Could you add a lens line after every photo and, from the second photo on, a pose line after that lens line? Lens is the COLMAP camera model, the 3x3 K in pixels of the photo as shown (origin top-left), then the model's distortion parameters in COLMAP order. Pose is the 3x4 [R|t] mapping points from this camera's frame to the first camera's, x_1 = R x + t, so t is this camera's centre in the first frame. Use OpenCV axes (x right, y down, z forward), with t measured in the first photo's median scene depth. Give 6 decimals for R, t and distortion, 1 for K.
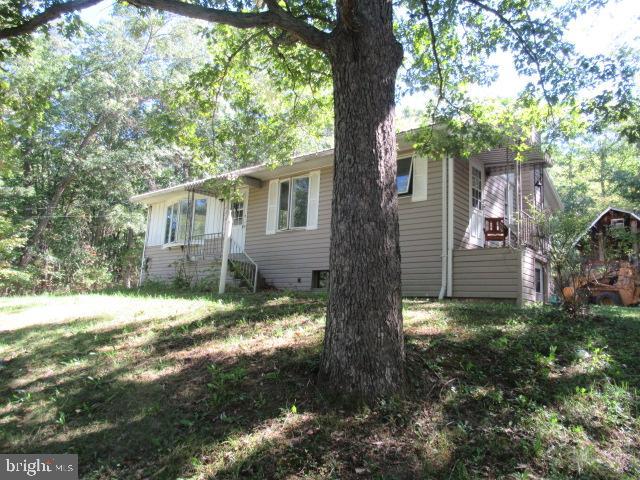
lens RADIAL K [[485.9, 0, 320.0], [0, 485.9, 240.0], [0, 0, 1]] dist [0.005570, -0.000201]
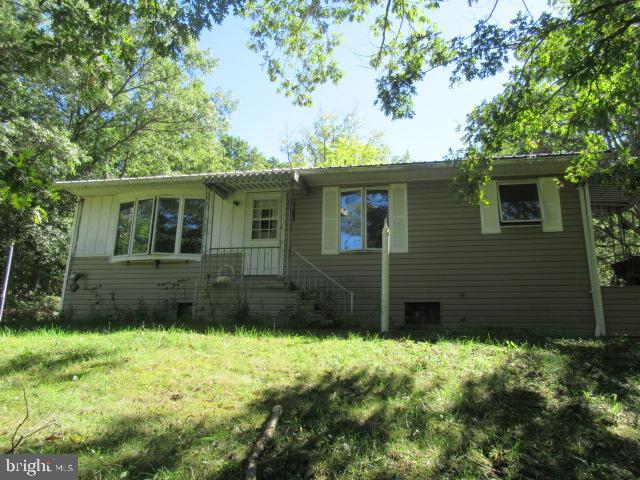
lens RADIAL K [[485.9, 0, 320.0], [0, 485.9, 240.0], [0, 0, 1]] dist [0.005570, -0.000201]
pose [[0.876178, 0.117864, 0.467355, -0.474180], [-0.068516, 0.990250, -0.121283, 0.060654], [-0.477094, 0.074244, 0.875711, 0.311823]]
